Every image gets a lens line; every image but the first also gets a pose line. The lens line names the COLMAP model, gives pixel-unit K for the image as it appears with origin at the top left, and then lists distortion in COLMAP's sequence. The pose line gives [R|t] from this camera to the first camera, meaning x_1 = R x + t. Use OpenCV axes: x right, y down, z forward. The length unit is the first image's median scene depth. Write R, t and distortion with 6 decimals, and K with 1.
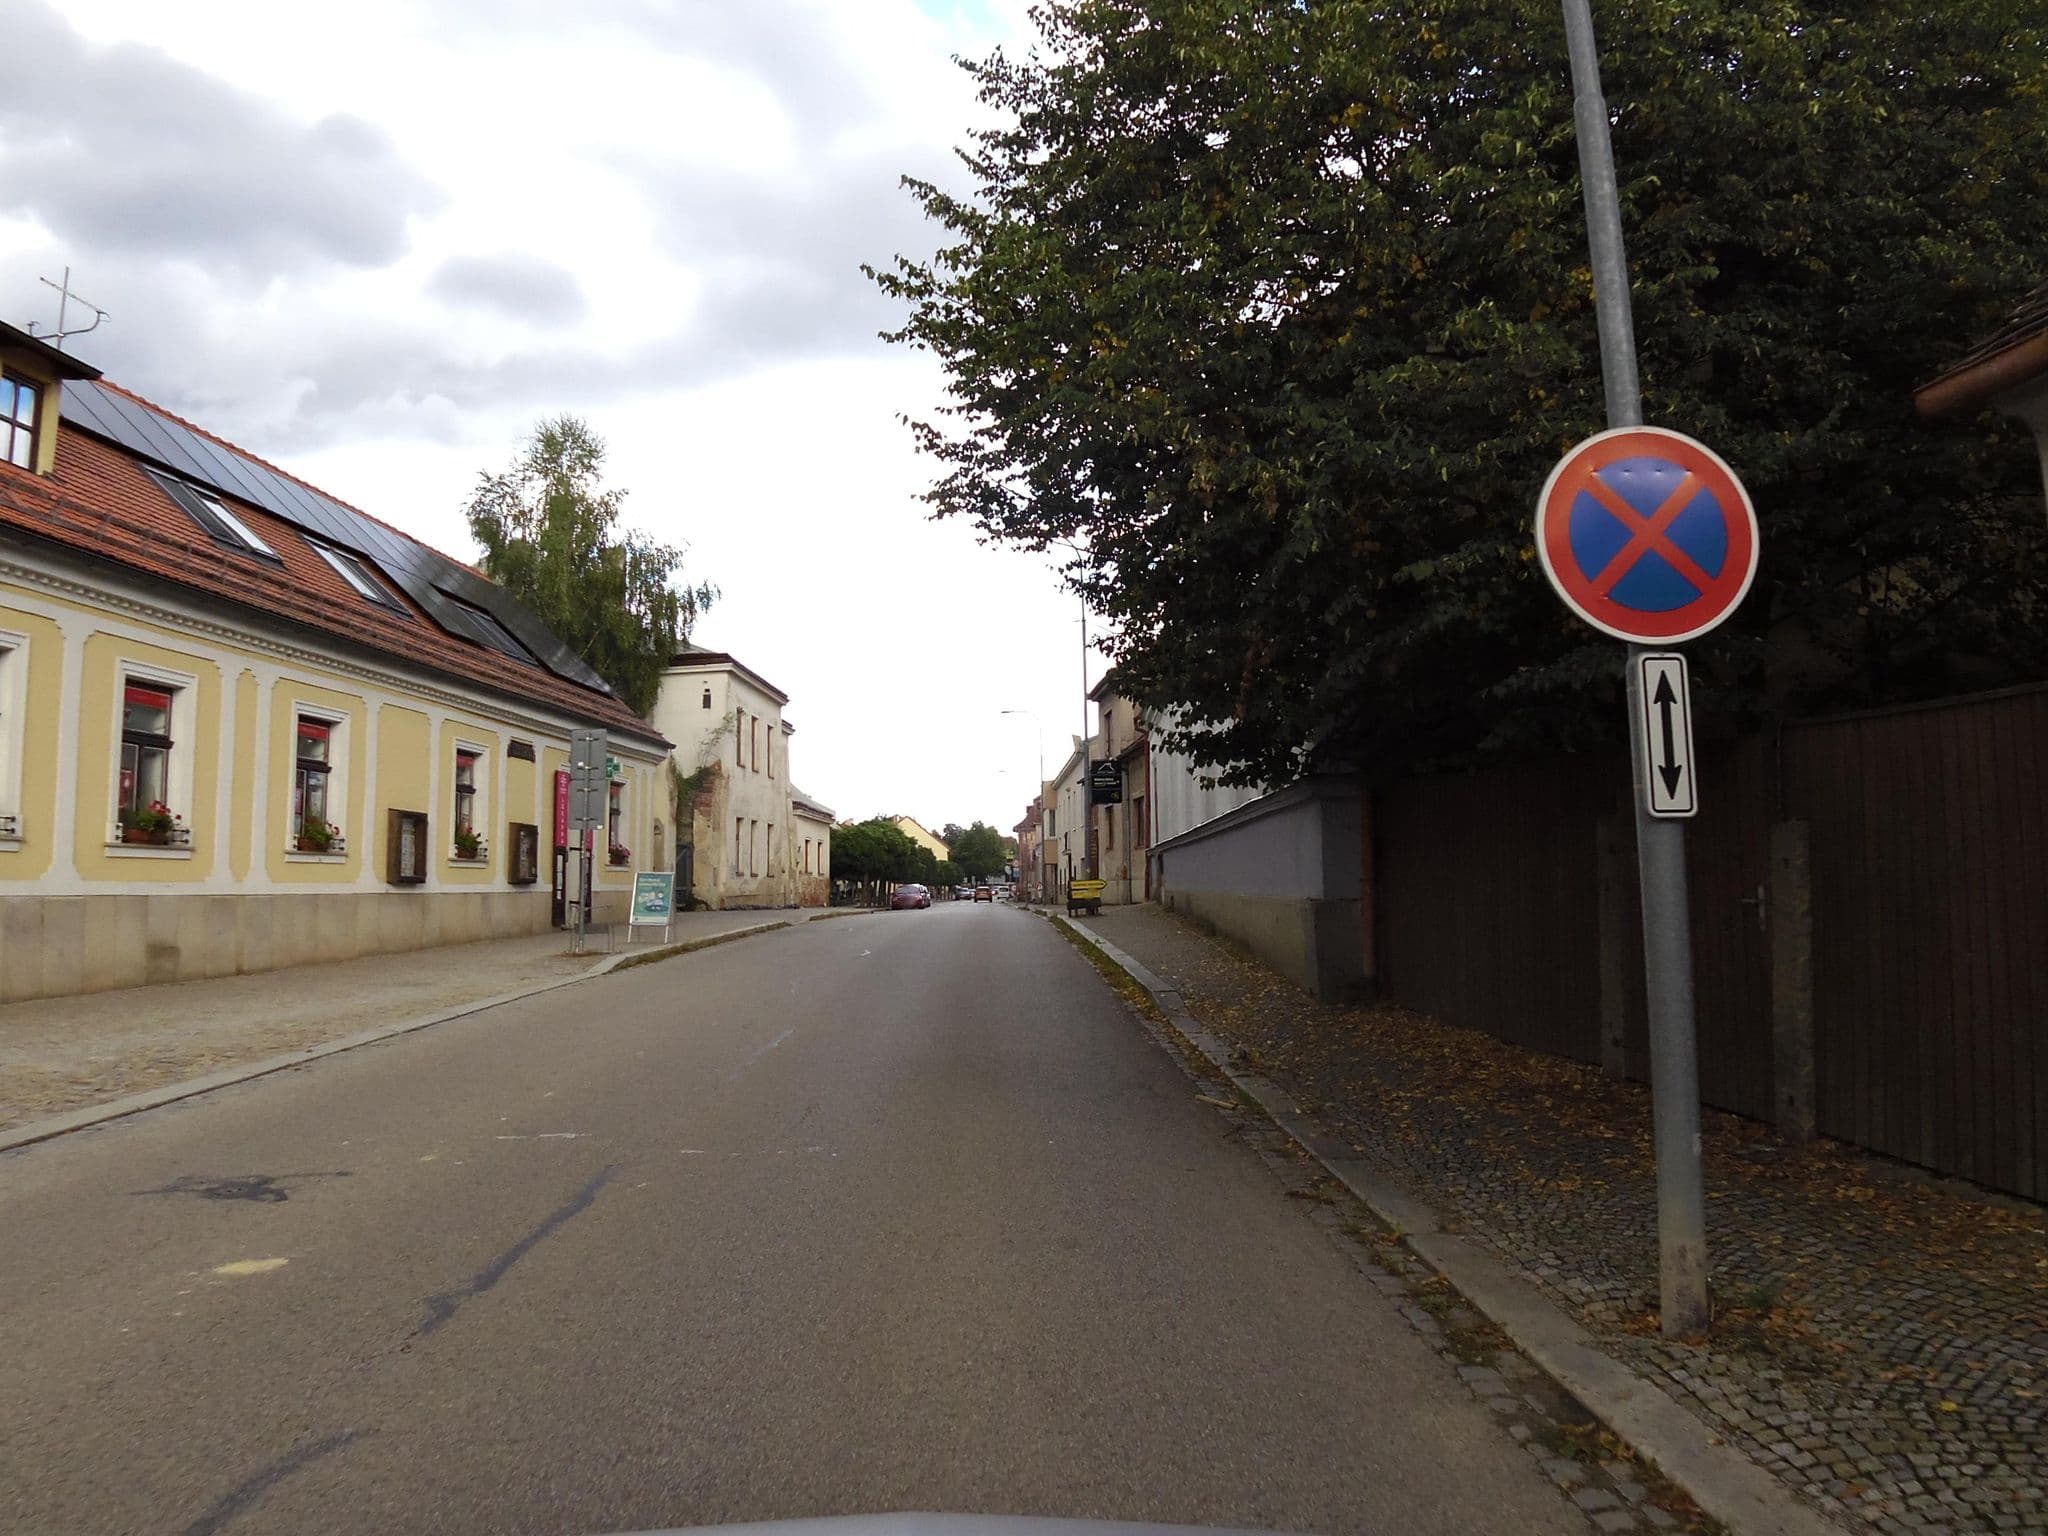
lens RADIAL K [[1402.5, 0, 1024.0], [0, 1402.5, 768.0], [0, 0, 1]] dist [0.063534, 0.000018]
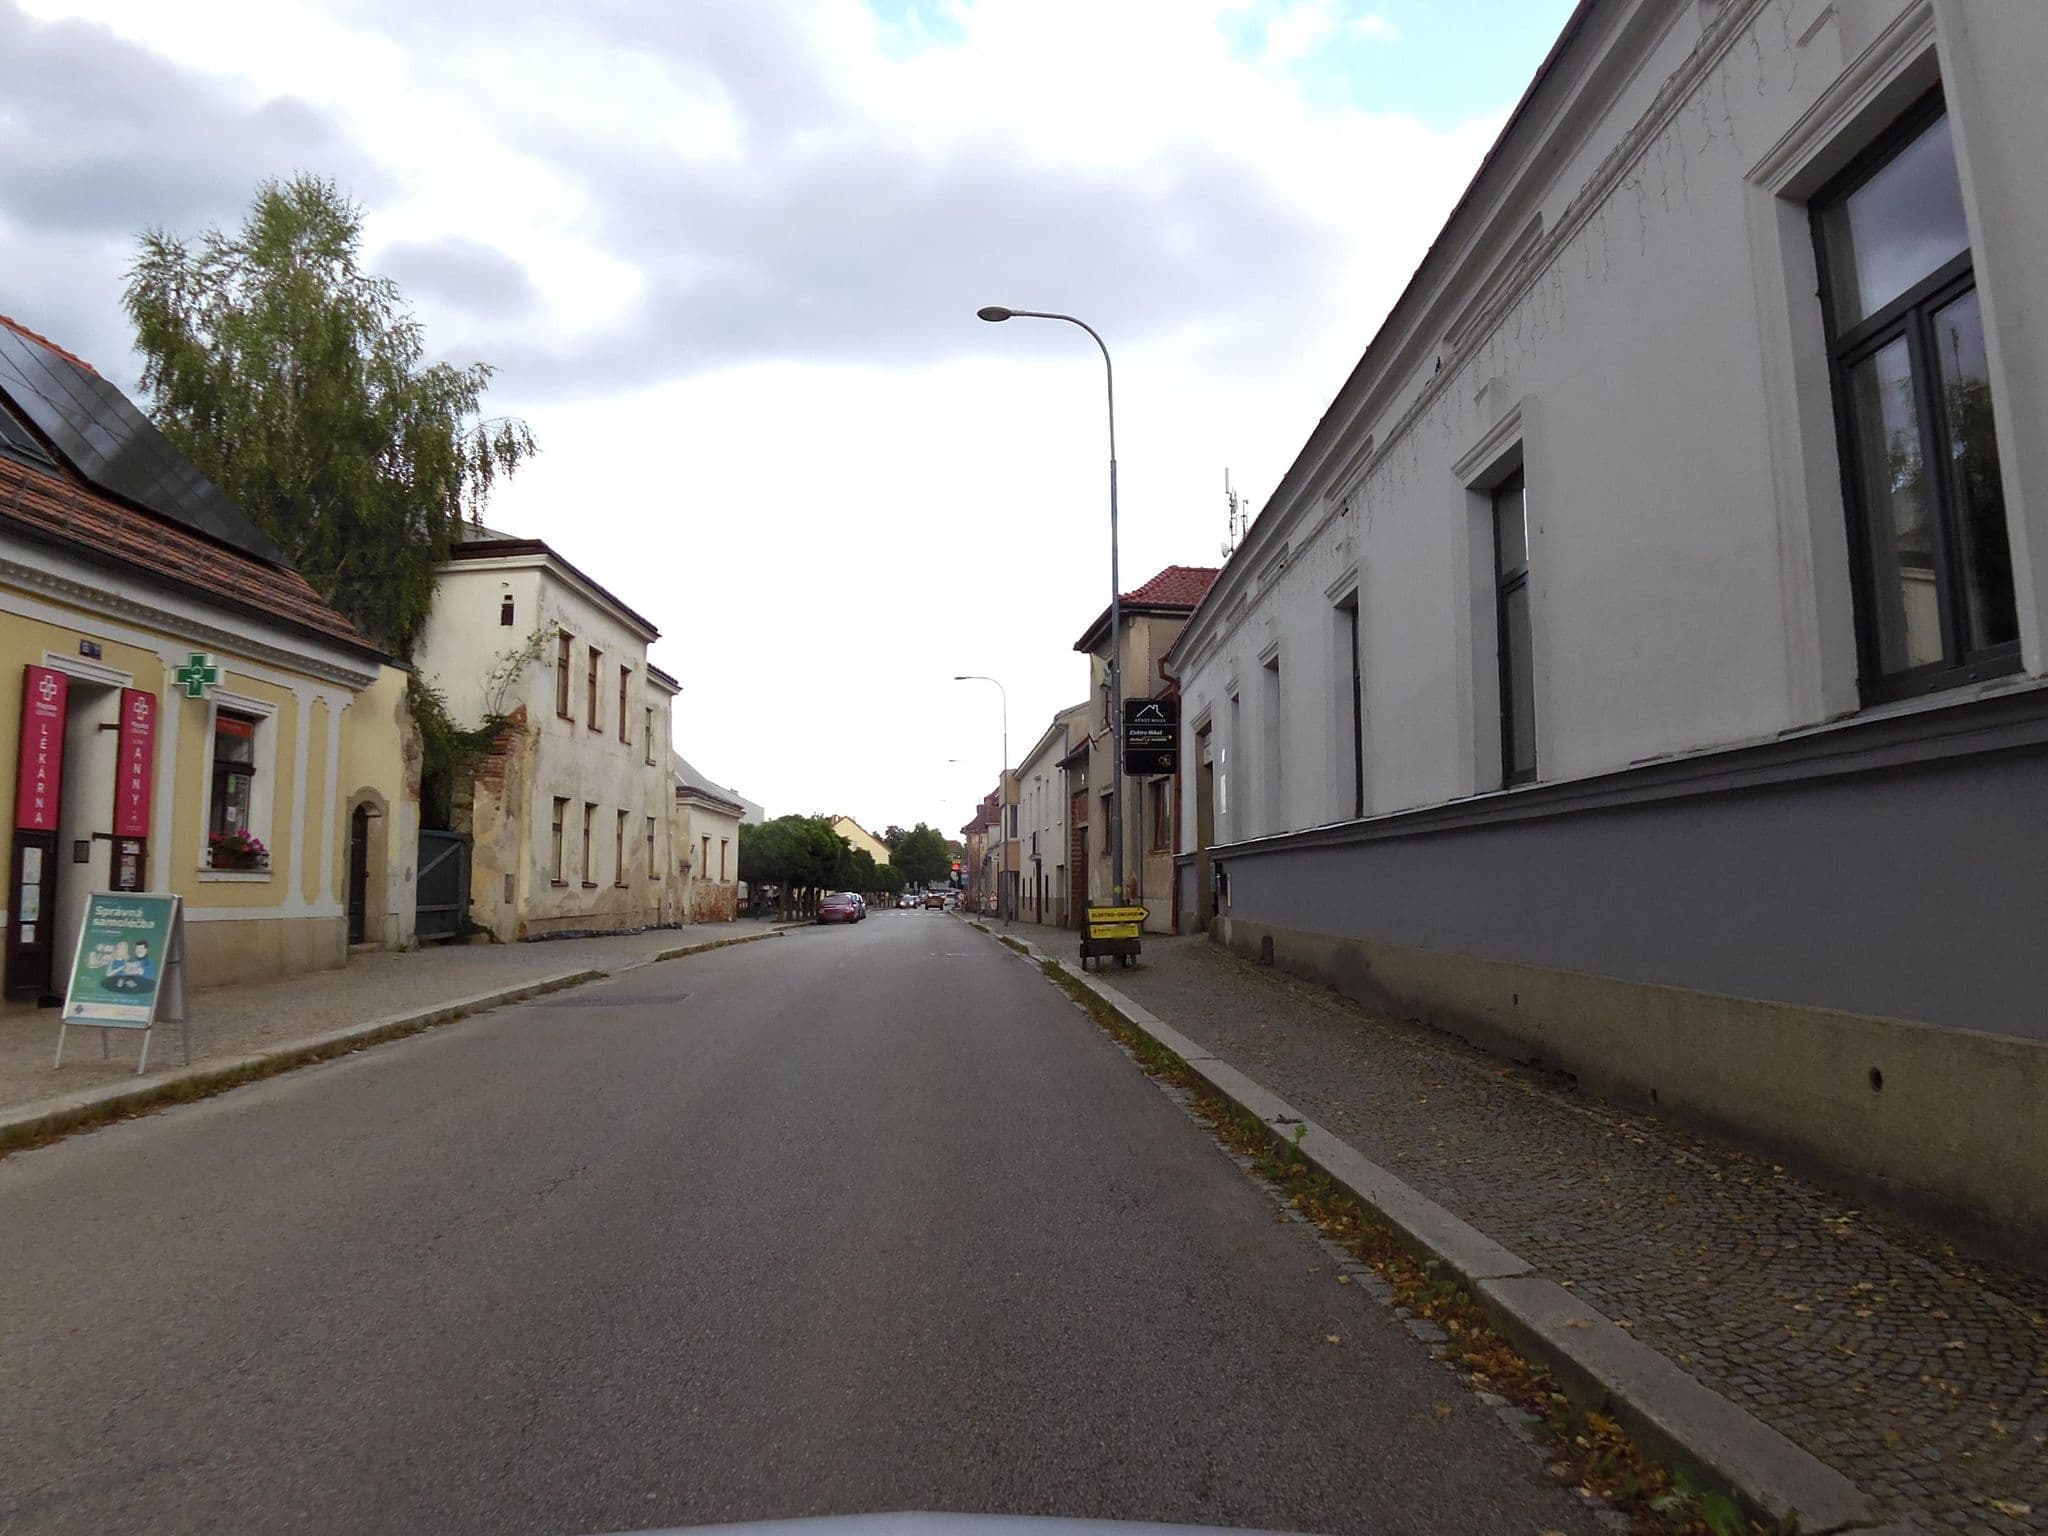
lens RADIAL K [[1377.8, 0, 1020.5], [0, 1377.8, 730.7], [0, 0, 1]] dist [-0.006192, -0.002863]
pose [[0.999142, 0.016166, 0.038142, -0.013139], [-0.014963, 0.999388, -0.031605, 0.020395], [-0.038629, 0.031007, 0.998772, 0.337532]]
